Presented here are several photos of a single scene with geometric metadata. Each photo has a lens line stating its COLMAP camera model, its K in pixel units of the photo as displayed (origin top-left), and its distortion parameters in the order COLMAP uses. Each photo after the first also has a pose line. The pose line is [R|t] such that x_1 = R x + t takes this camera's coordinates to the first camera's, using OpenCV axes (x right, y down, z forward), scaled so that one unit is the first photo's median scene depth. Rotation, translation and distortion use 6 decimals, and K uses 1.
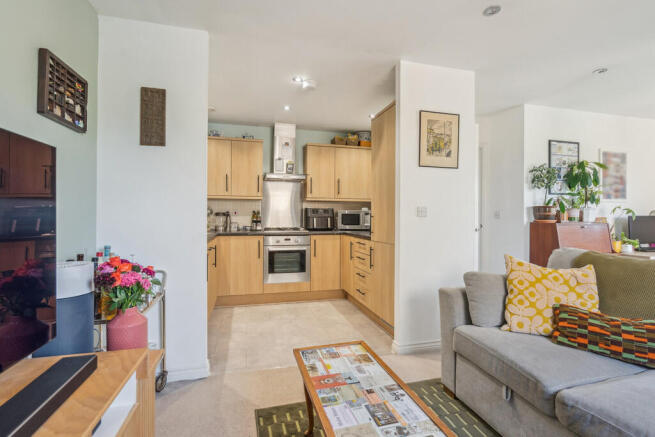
lens RADIAL K [[305.8, 0, 329.0], [0, 305.8, 214.8], [0, 0, 1]] dist [0.000761, 0.000970]
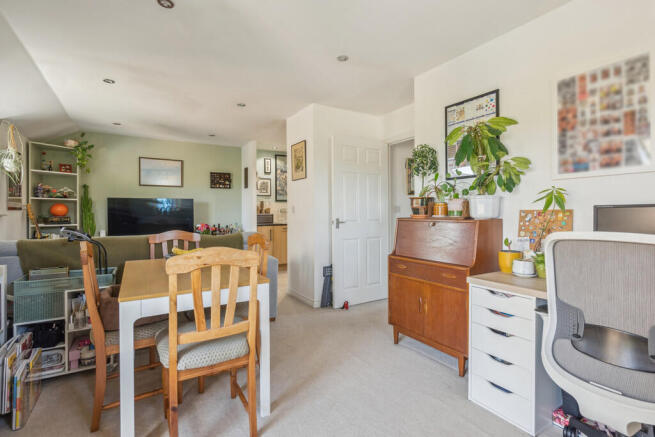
lens RADIAL K [[308.6, 0, 326.4], [0, 308.6, 216.1], [0, 0, 1]] dist [-0.001277, 0.000547]
pose [[0.285891, 0.002736, -0.958258, 1.413556], [0.007556, 0.999958, 0.005109, 0.015178], [0.958232, -0.008701, 0.285858, 0.525119]]
